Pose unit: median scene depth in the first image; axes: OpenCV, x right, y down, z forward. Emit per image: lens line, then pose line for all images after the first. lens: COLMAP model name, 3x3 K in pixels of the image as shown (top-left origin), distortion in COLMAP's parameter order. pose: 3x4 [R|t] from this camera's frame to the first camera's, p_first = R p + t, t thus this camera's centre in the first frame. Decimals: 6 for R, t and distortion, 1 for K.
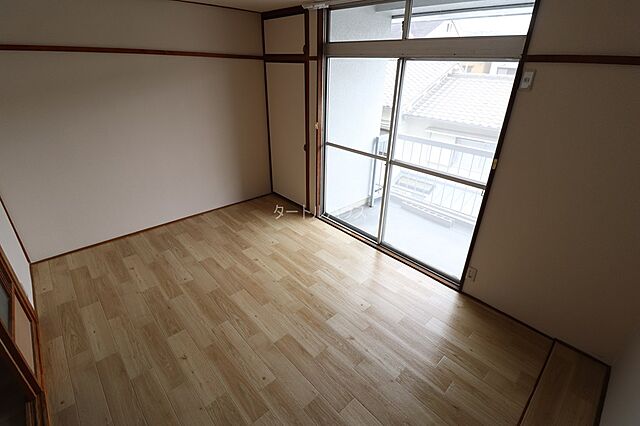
lens RADIAL K [[302.3, 0, 345.0], [0, 302.3, 208.4], [0, 0, 1]] dist [-0.000041, -0.000249]
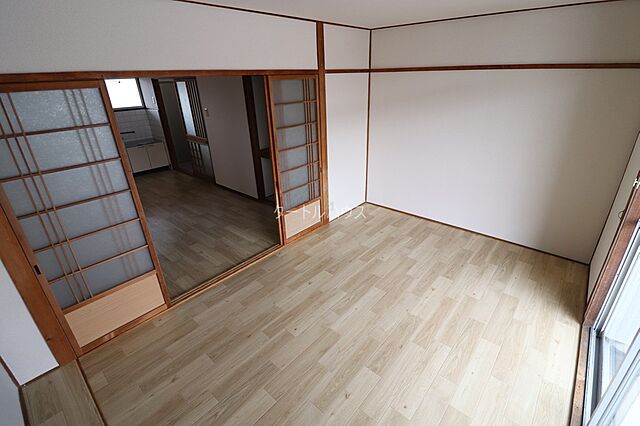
lens RADIAL K [[308.6, 0, 320.0], [0, 308.6, 213.0], [0, 0, 1]] dist [-0.004457, -0.000329]
pose [[0.039648, 0.376727, -0.925476, 0.484164], [-0.405712, 0.852489, 0.329636, -0.200896], [0.913141, 0.362407, 0.186642, 0.455148]]
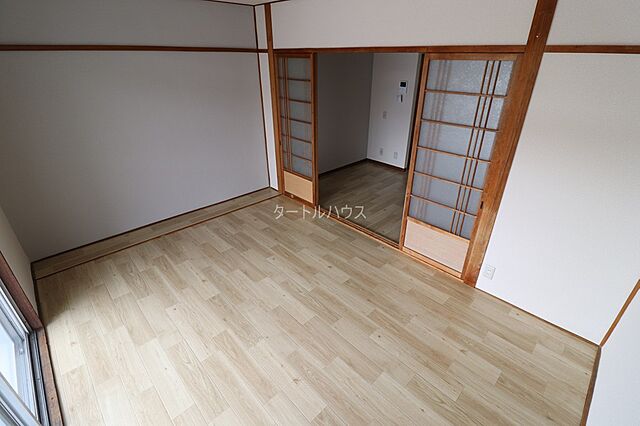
lens RADIAL K [[300.0, 0, 320.3], [0, 300.0, 198.0], [0, 0, 1]] dist [0.000275, -0.000365]
pose [[-0.998259, -0.052874, 0.026145, -0.353708], [-0.013301, 0.633621, 0.773529, -0.554287], [-0.057465, 0.771835, -0.633221, 1.146741]]
